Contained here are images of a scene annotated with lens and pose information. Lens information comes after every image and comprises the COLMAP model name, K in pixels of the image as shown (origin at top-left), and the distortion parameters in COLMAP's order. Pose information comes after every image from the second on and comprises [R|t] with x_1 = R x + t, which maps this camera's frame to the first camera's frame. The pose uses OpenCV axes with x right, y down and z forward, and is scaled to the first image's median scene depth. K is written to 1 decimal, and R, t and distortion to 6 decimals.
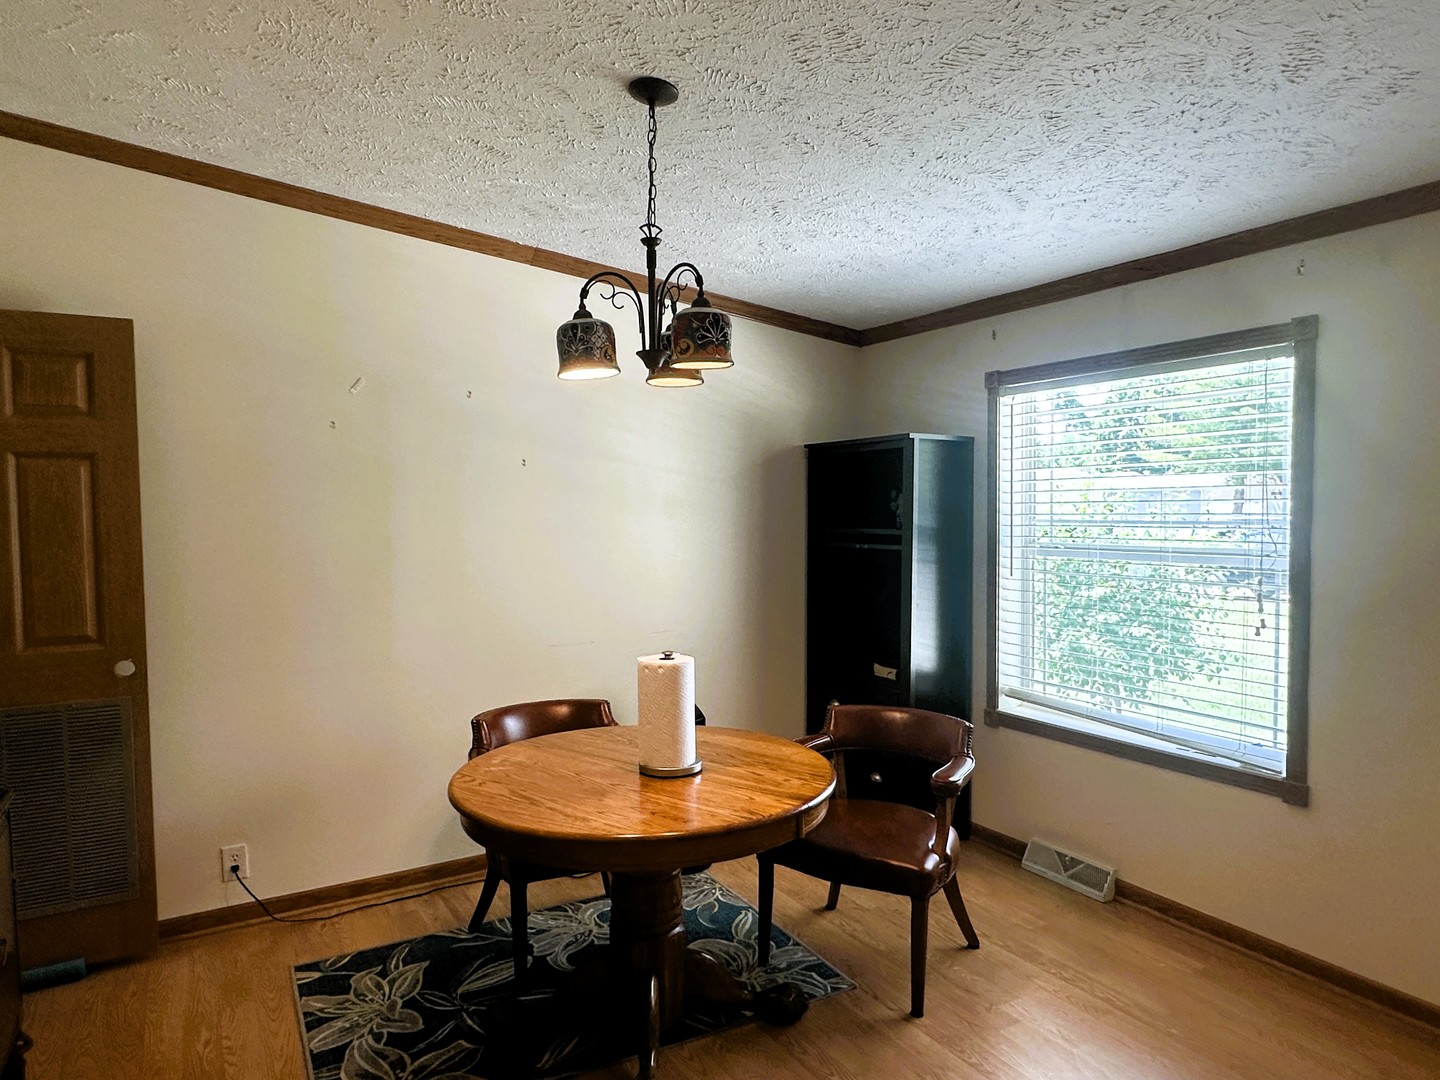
lens RADIAL K [[909.3, 0, 709.5], [0, 909.3, 546.8], [0, 0, 1]] dist [-0.001018, -0.000688]
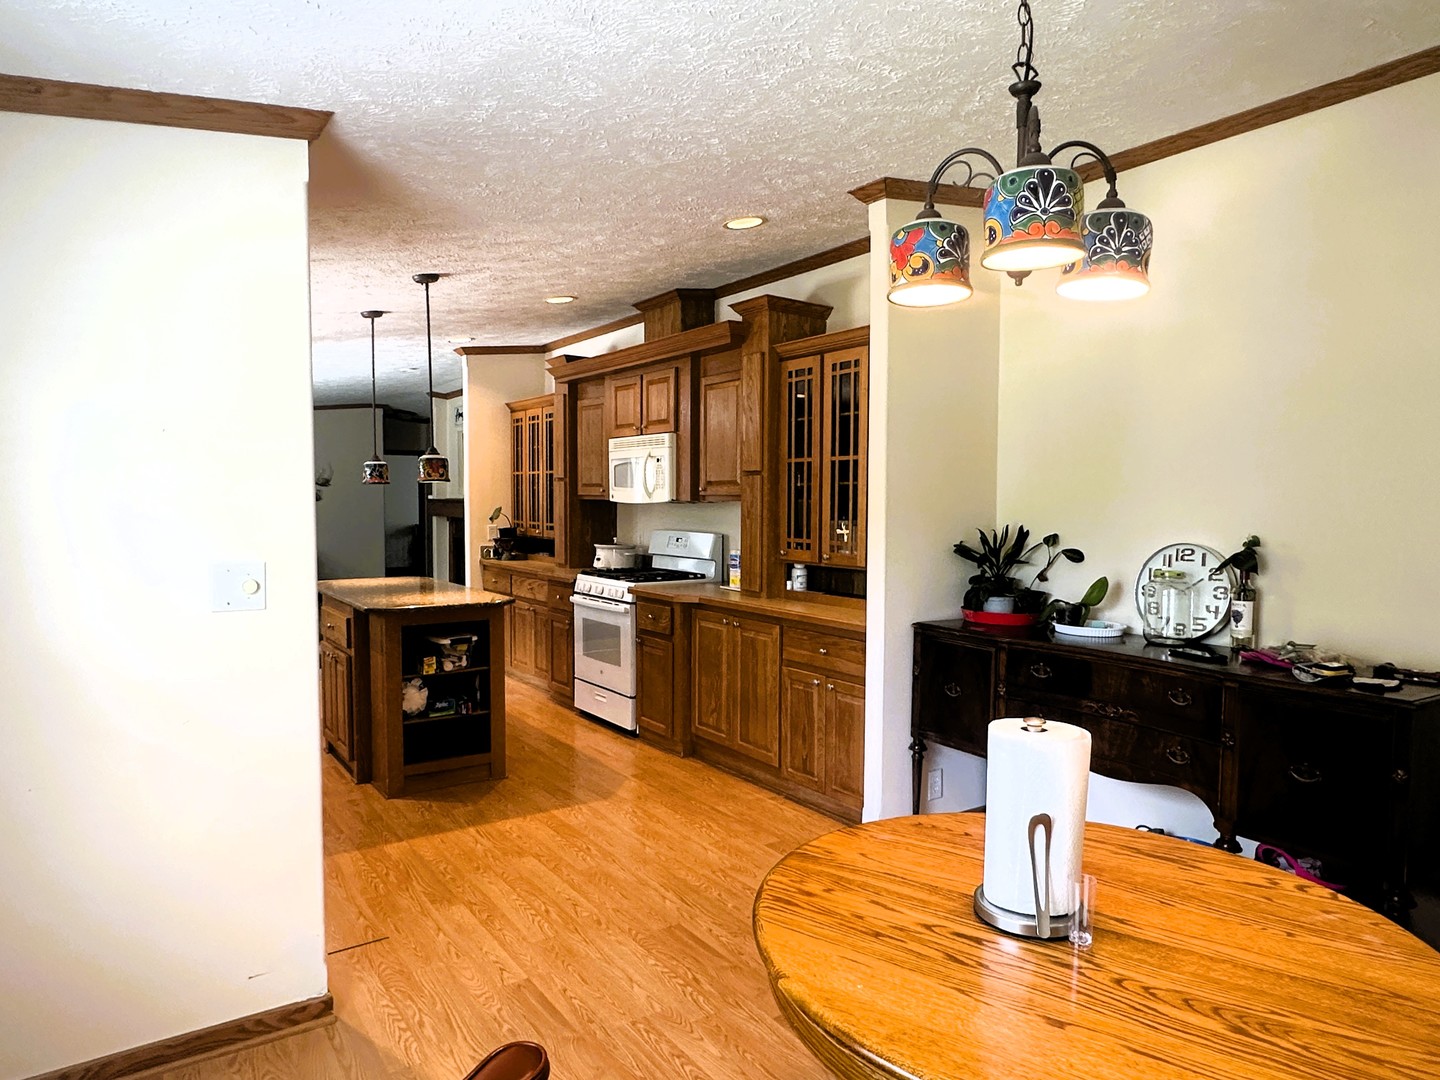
lens RADIAL K [[909.3, 0, 709.5], [0, 909.3, 546.8], [0, 0, 1]] dist [-0.001018, -0.000688]
pose [[-0.997055, 0.012790, -0.075610, 0.215097], [0.004972, 0.994700, 0.102698, -0.060607], [0.076523, 0.102020, -0.991835, 1.598399]]
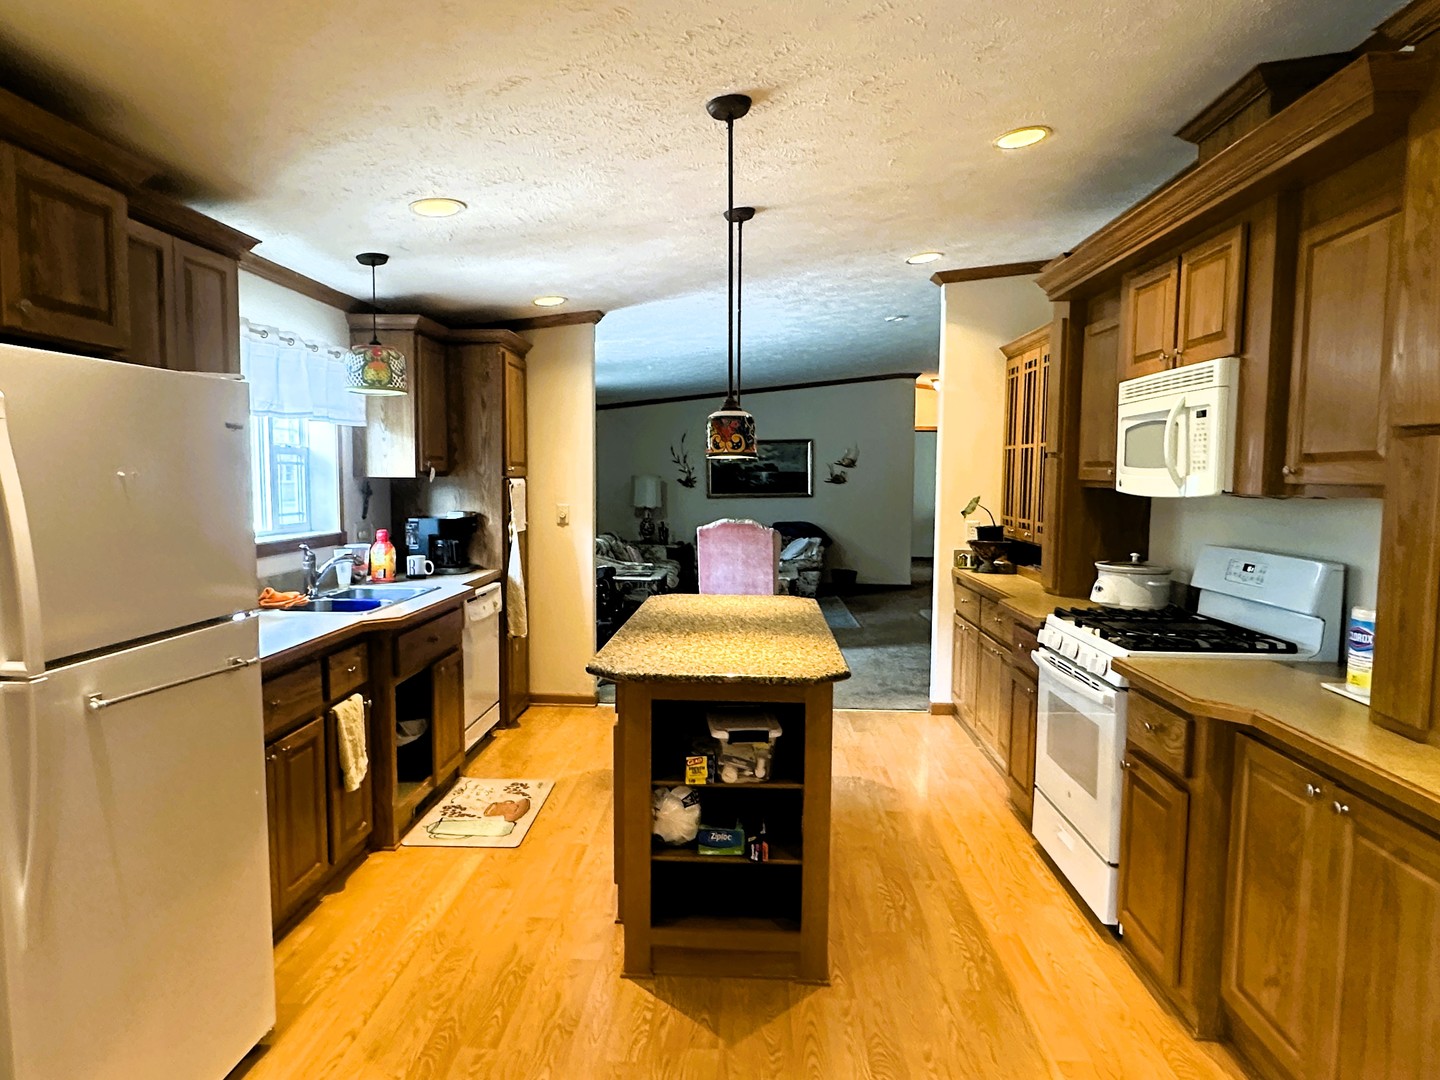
lens RADIAL K [[909.3, 0, 709.5], [0, 909.3, 546.8], [0, 0, 1]] dist [-0.001018, -0.000688]
pose [[-0.840978, -0.038308, 0.539712, 0.060926], [0.026631, 0.993351, 0.112005, -0.021168], [-0.540414, 0.108567, -0.834366, 0.640347]]
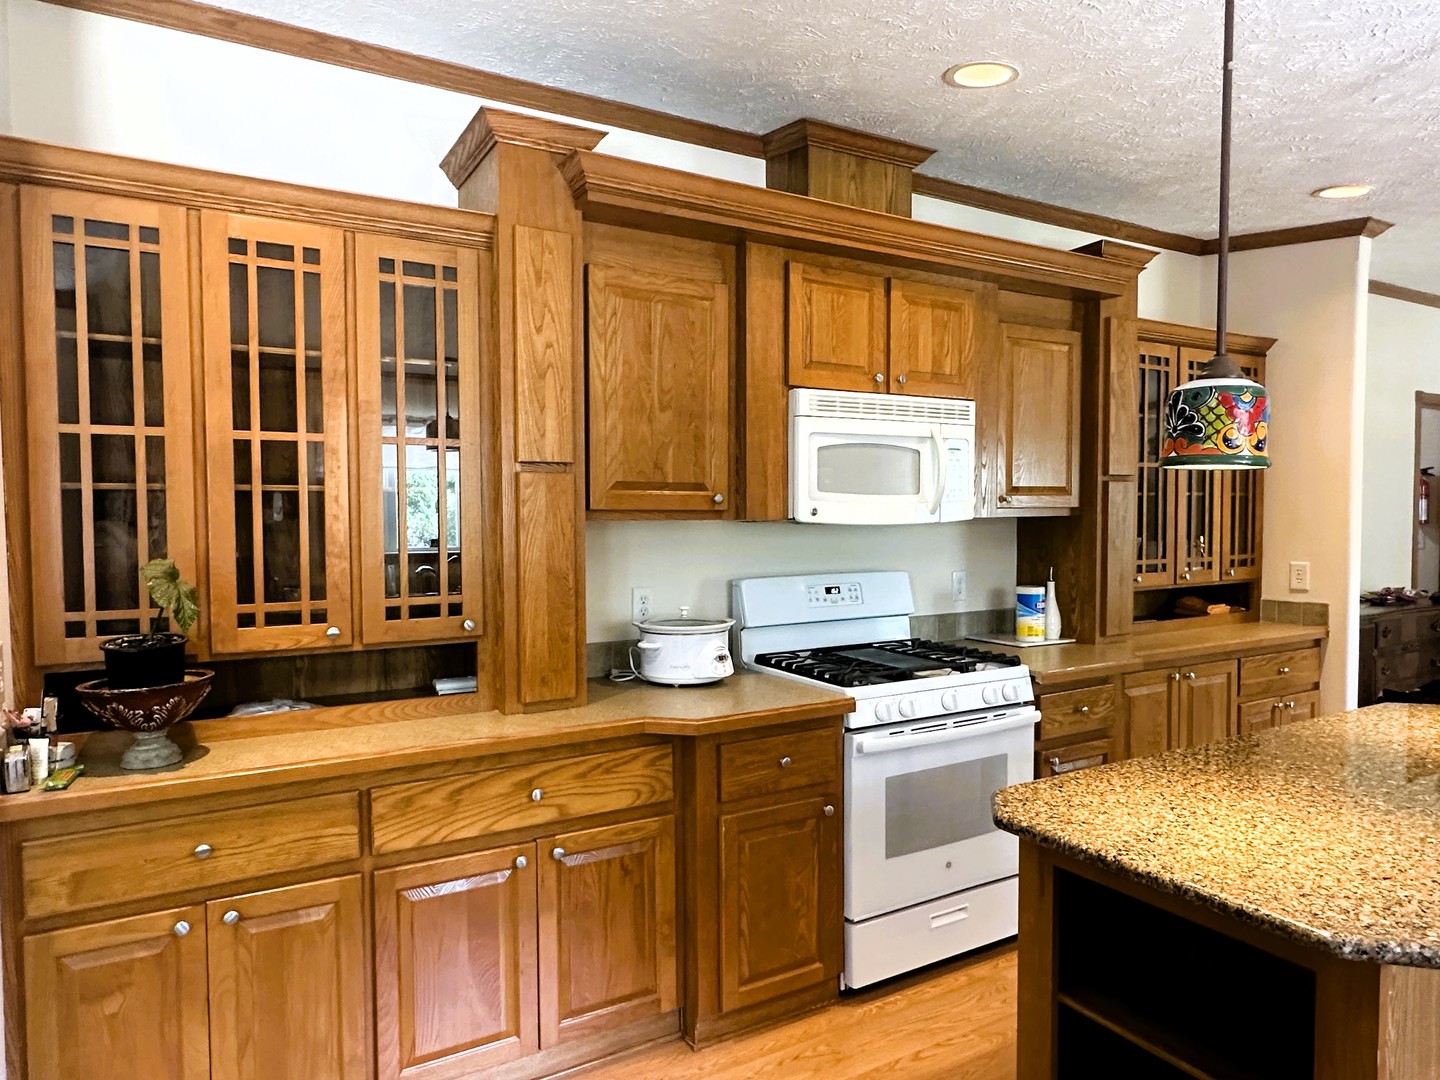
lens RADIAL K [[909.3, 0, 709.5], [0, 909.3, 546.8], [0, 0, 1]] dist [-0.001018, -0.000688]
pose [[0.003104, 0.061865, -0.998080, 1.471989], [-0.049100, 0.996890, 0.061639, 0.037098], [0.998789, 0.048815, 0.006132, -1.076763]]
